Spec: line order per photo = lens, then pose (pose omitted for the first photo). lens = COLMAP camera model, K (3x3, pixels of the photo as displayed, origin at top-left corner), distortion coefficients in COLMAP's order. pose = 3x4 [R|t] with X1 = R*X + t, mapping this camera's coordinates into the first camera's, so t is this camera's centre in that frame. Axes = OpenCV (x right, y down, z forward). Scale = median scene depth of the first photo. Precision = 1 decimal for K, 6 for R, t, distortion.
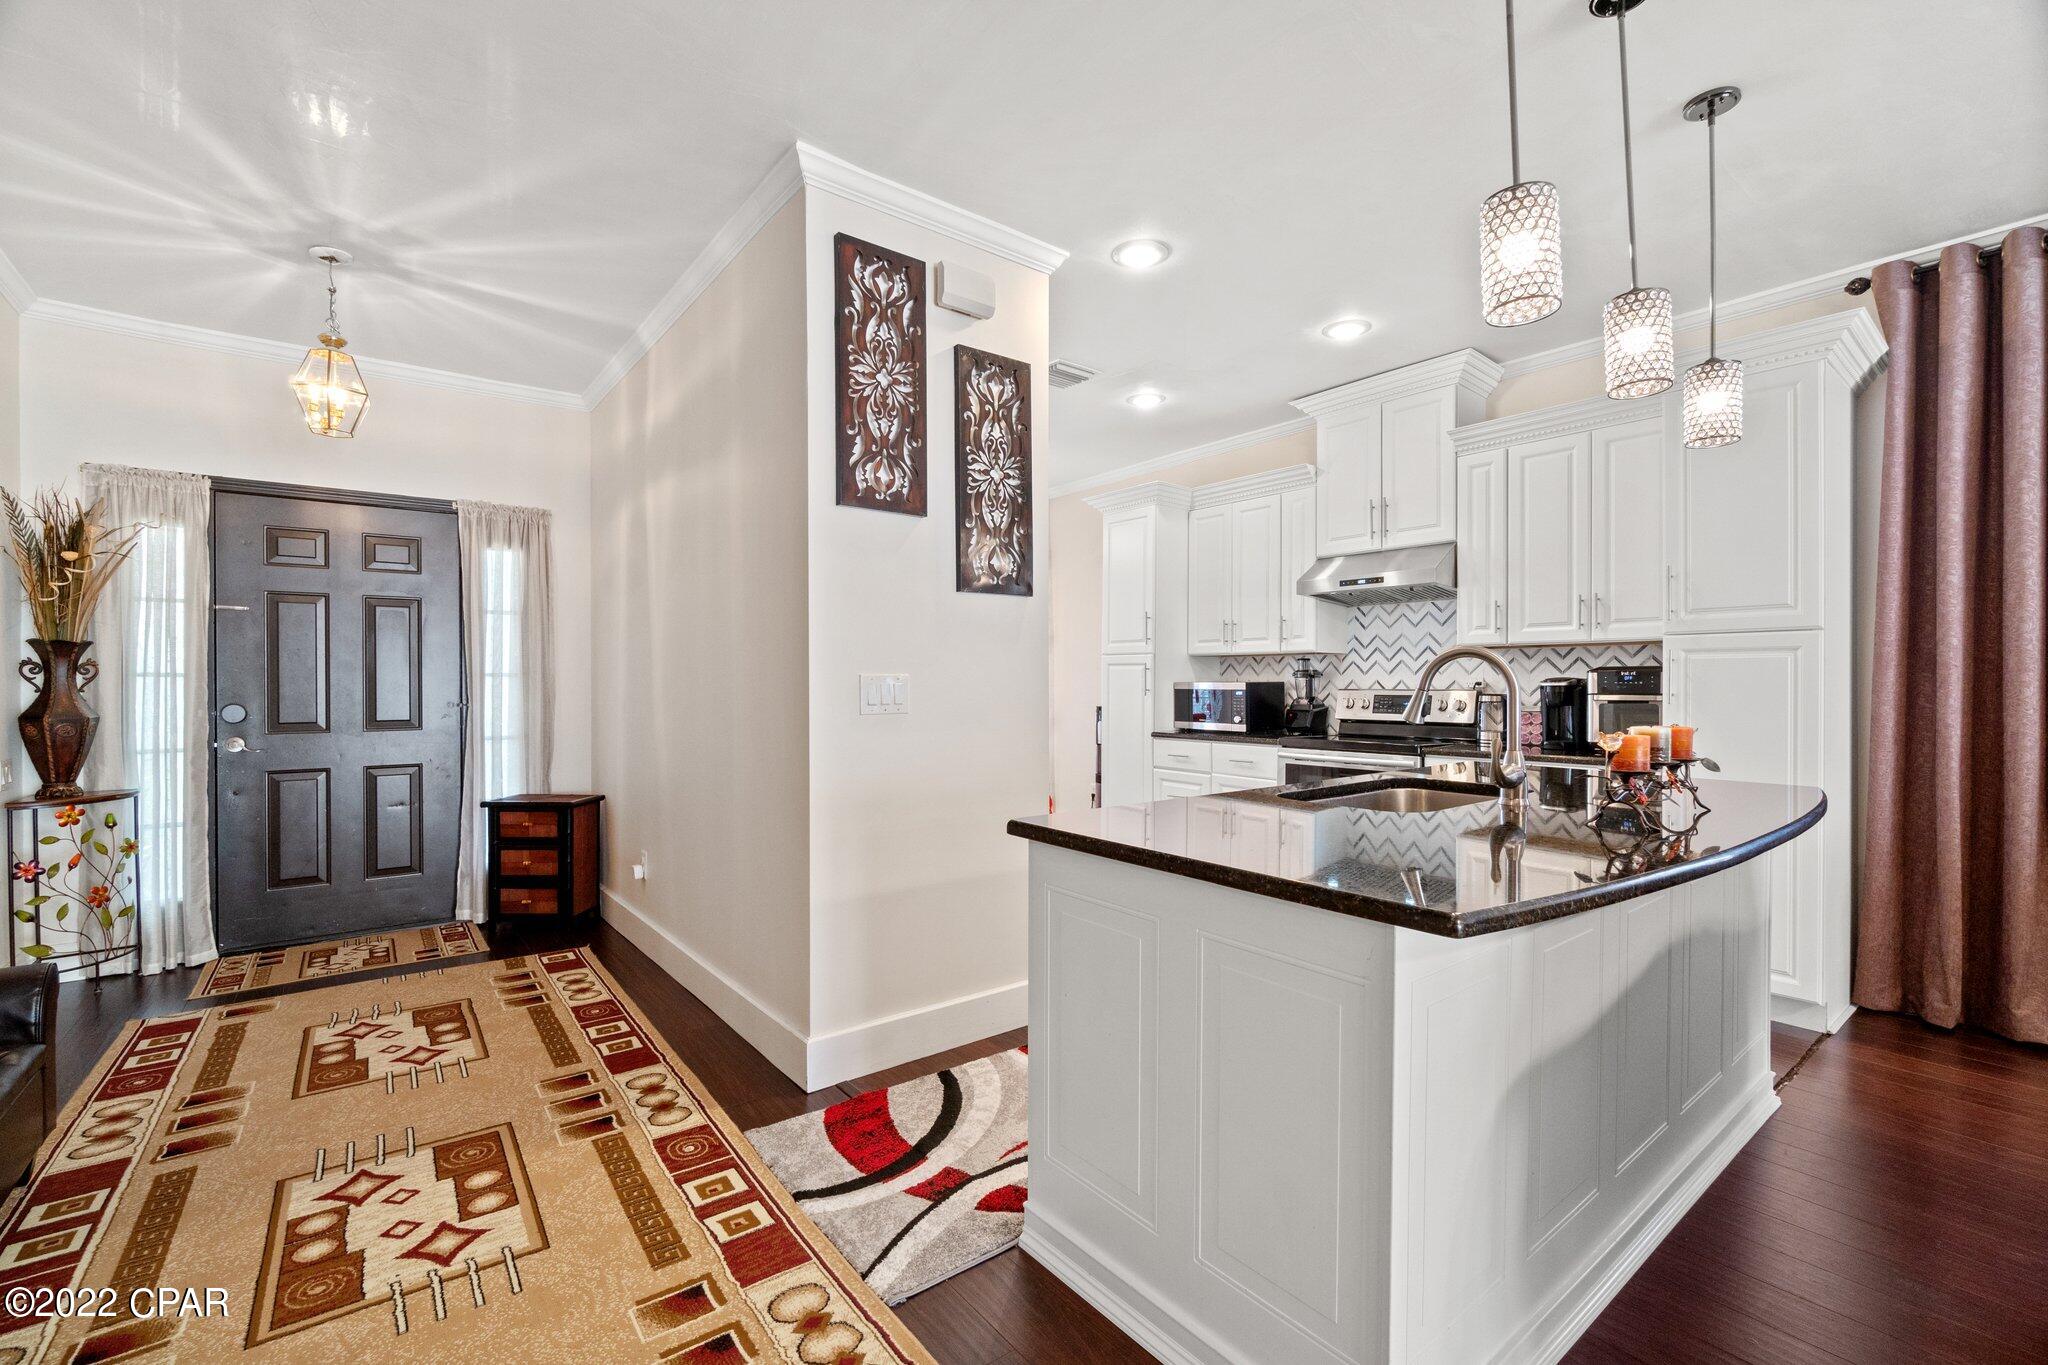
lens RADIAL K [[895.1, 0, 1021.7], [0, 895.1, 671.8], [0, 0, 1]] dist [-0.007258, 0.002934]
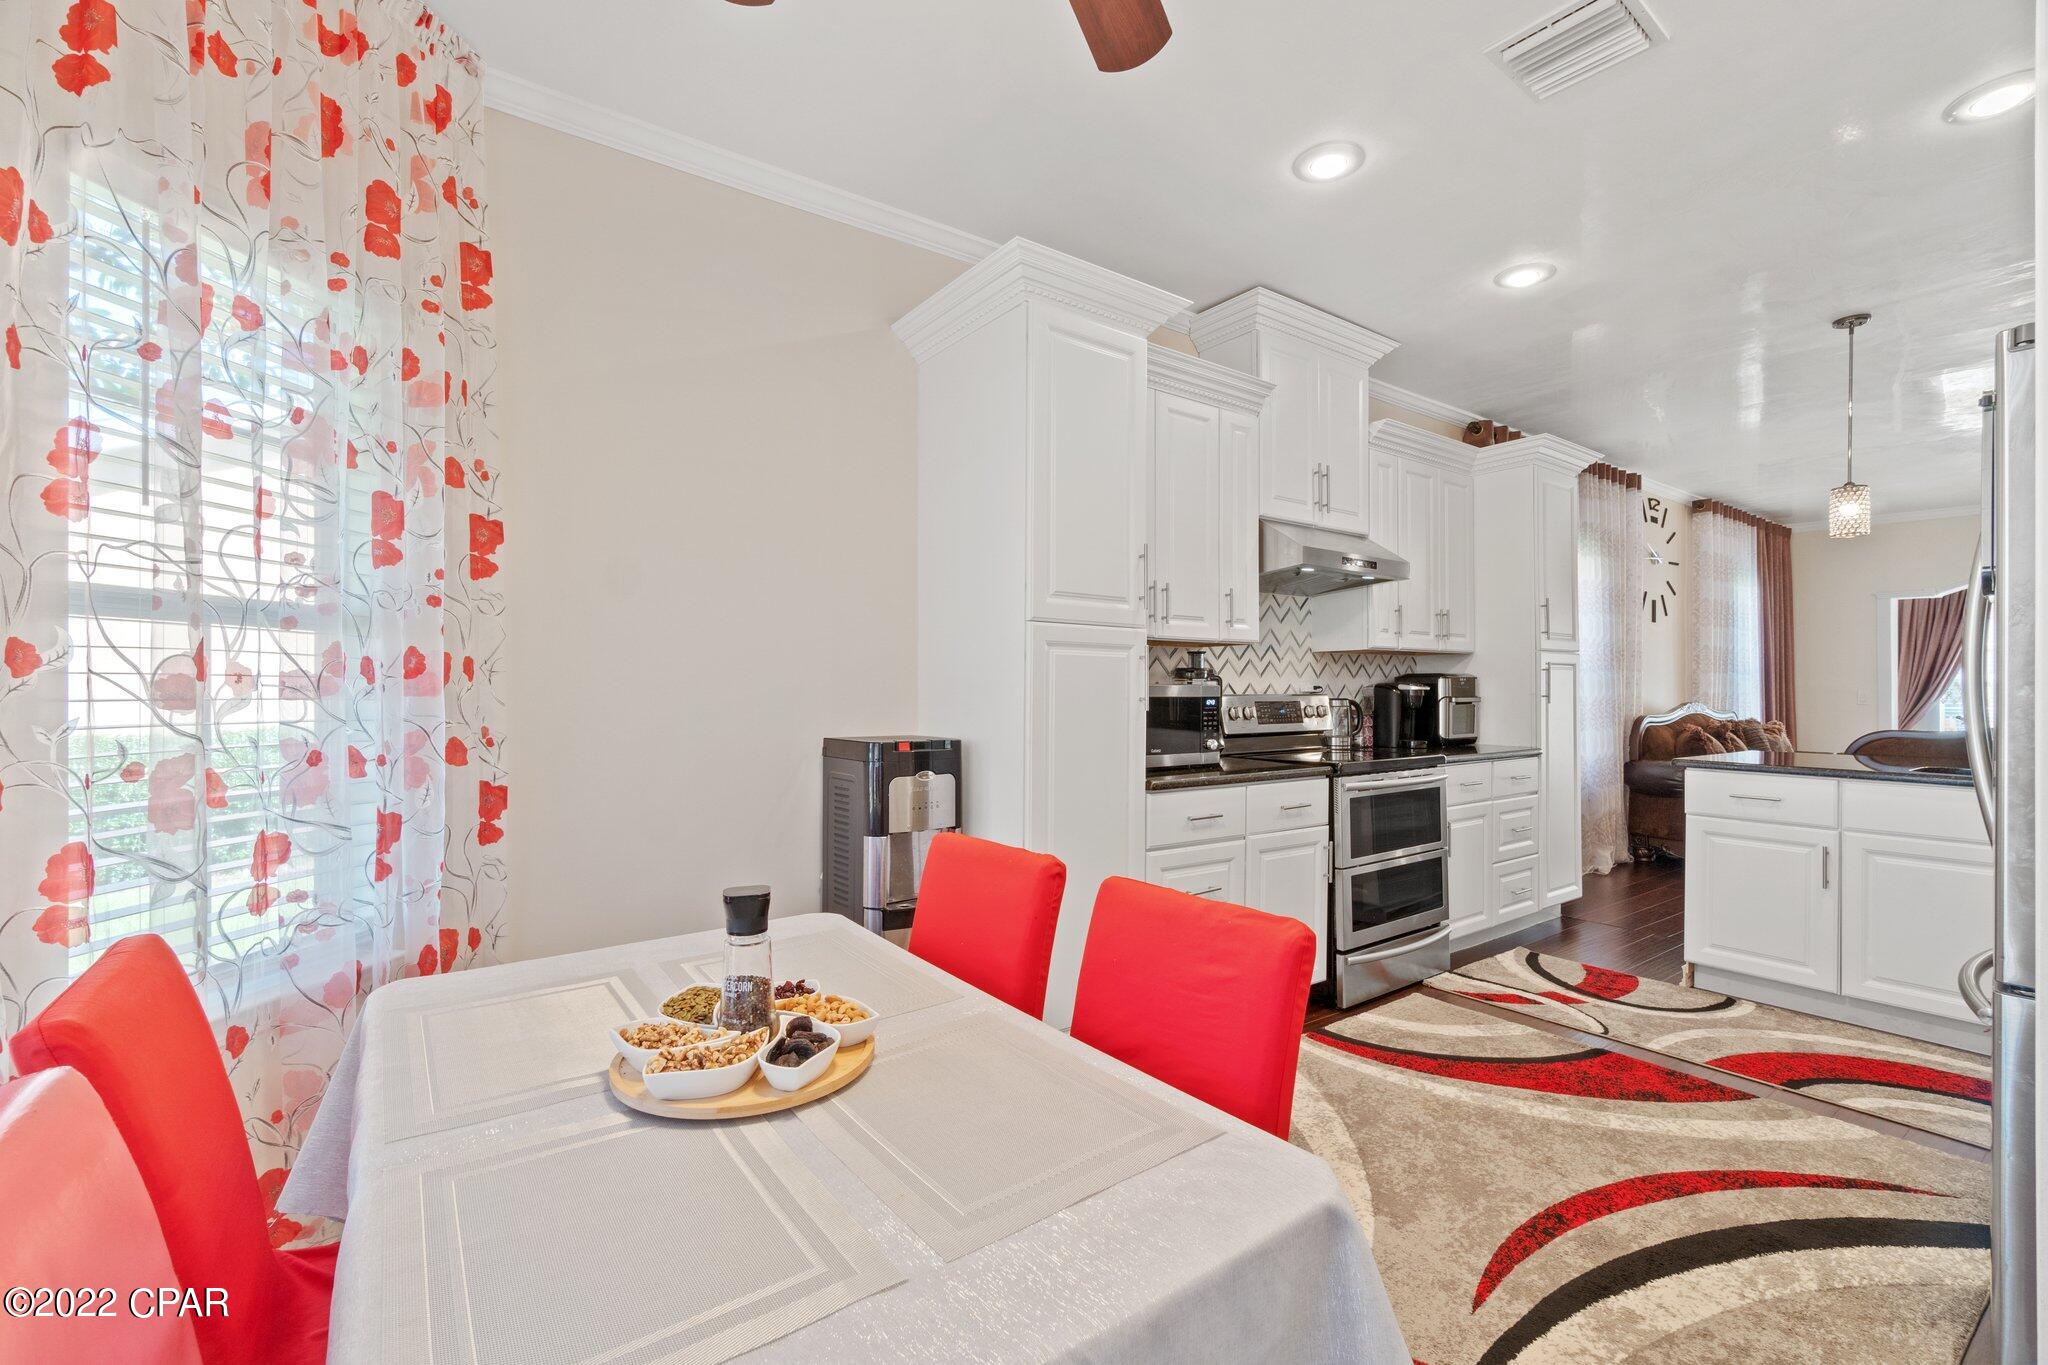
lens RADIAL K [[895.1, 0, 1021.8], [0, 895.1, 680.3], [0, 0, 1]] dist [-0.007258, 0.002934]
pose [[0.016000, 0.006720, 0.999849, -0.474612], [-0.012407, 0.999902, -0.006522, 0.016748], [-0.999795, -0.012301, 0.016082, 1.373004]]
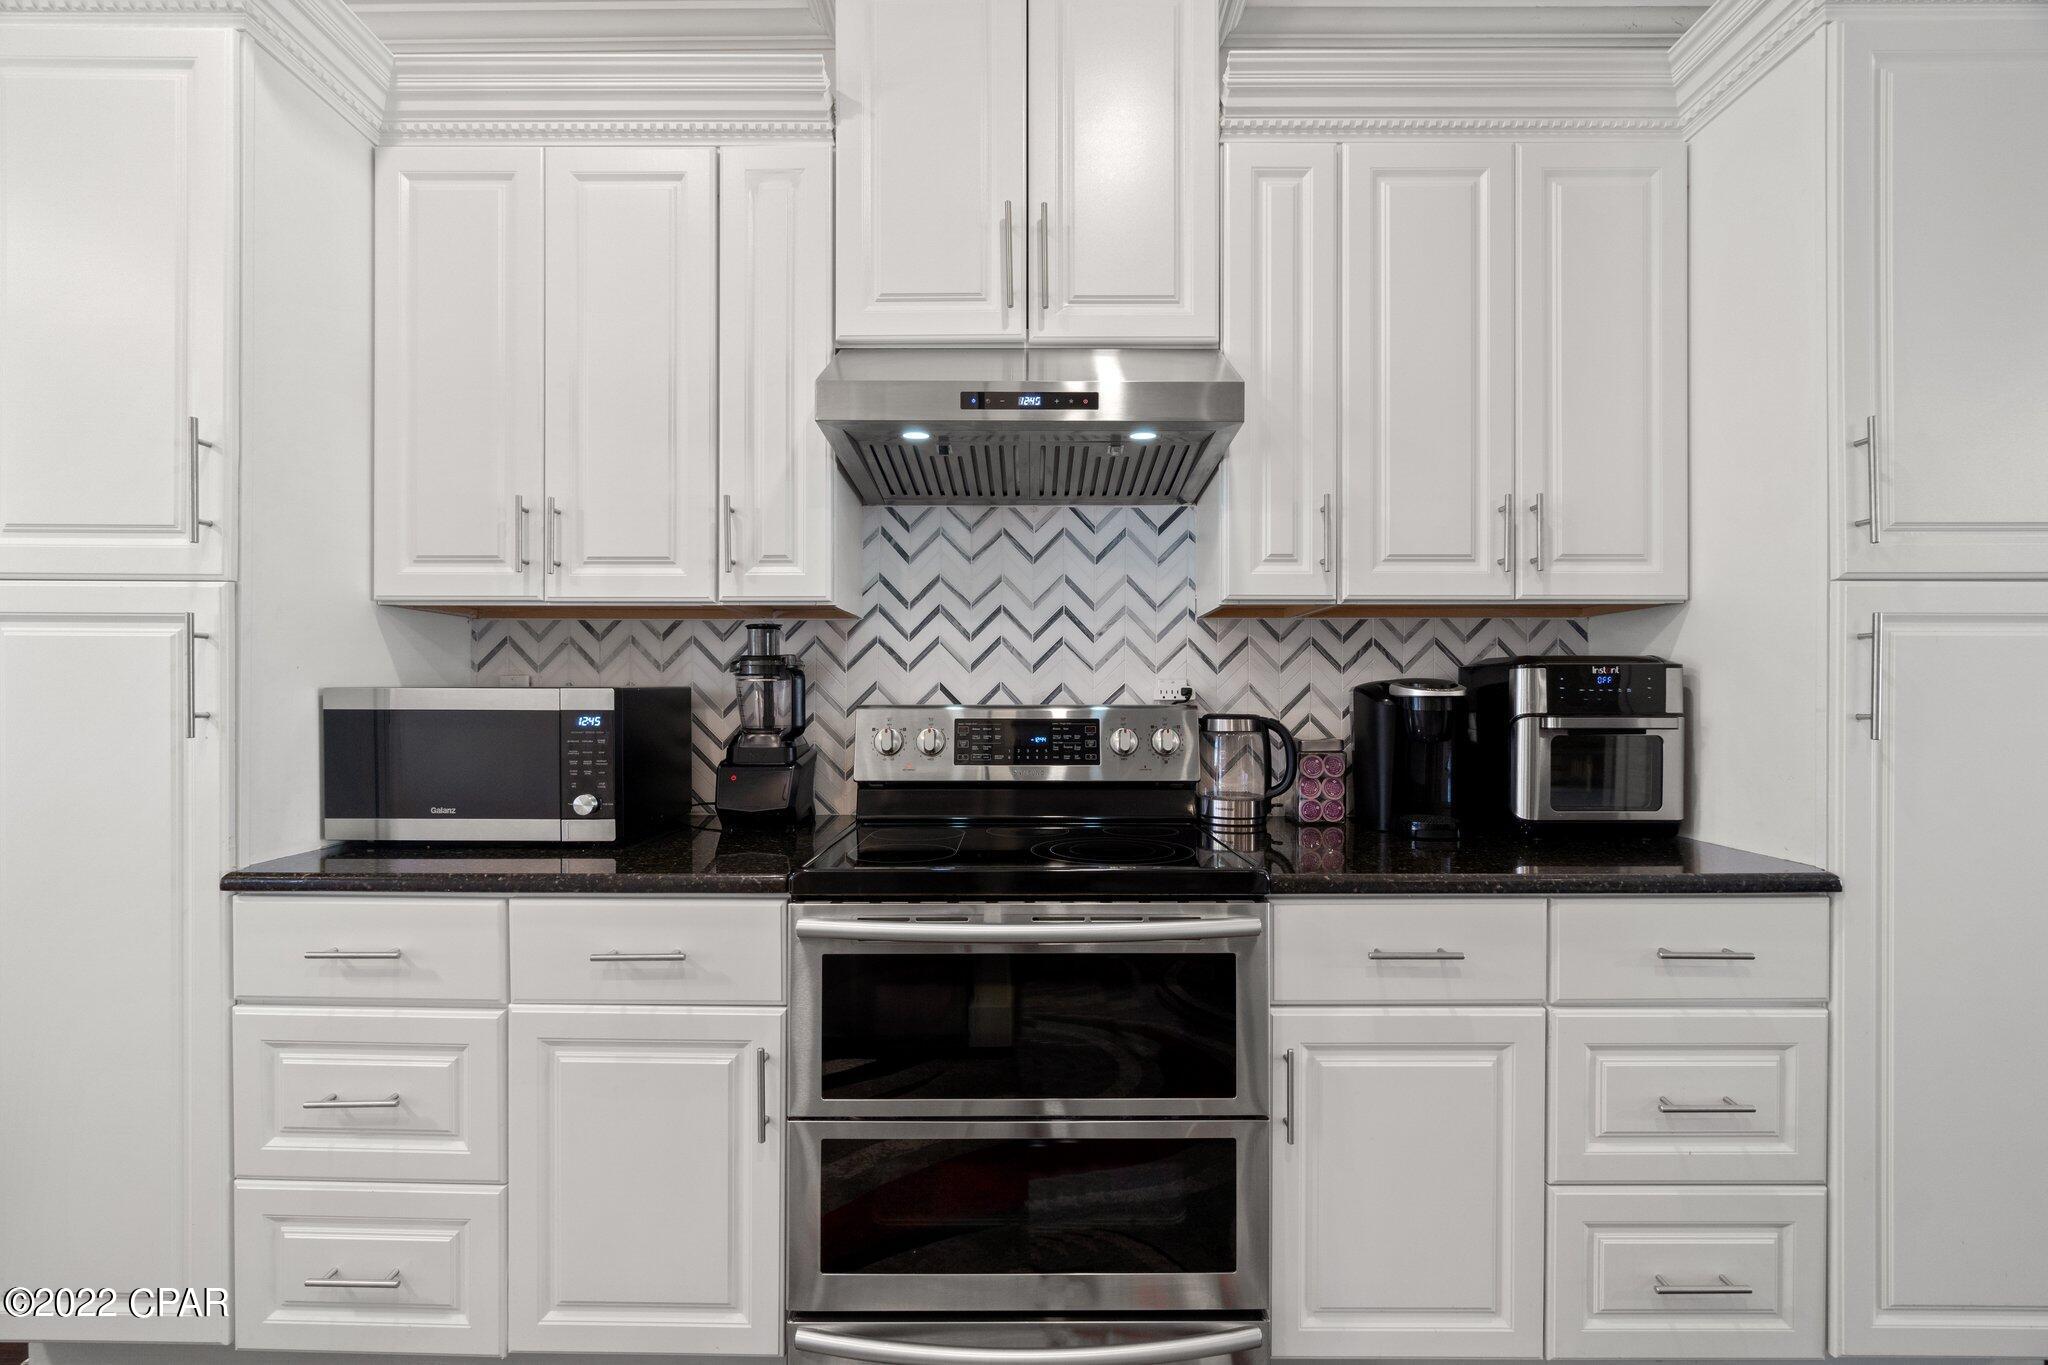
lens RADIAL K [[895.1, 0, 1014.2], [0, 895.1, 696.3], [0, 0, 1]] dist [-0.007258, 0.002934]
pose [[0.611541, -0.003979, 0.791203, 0.101528], [-0.008998, 0.999888, 0.011983, 0.011575], [-0.791161, -0.014447, 0.611437, 0.835015]]
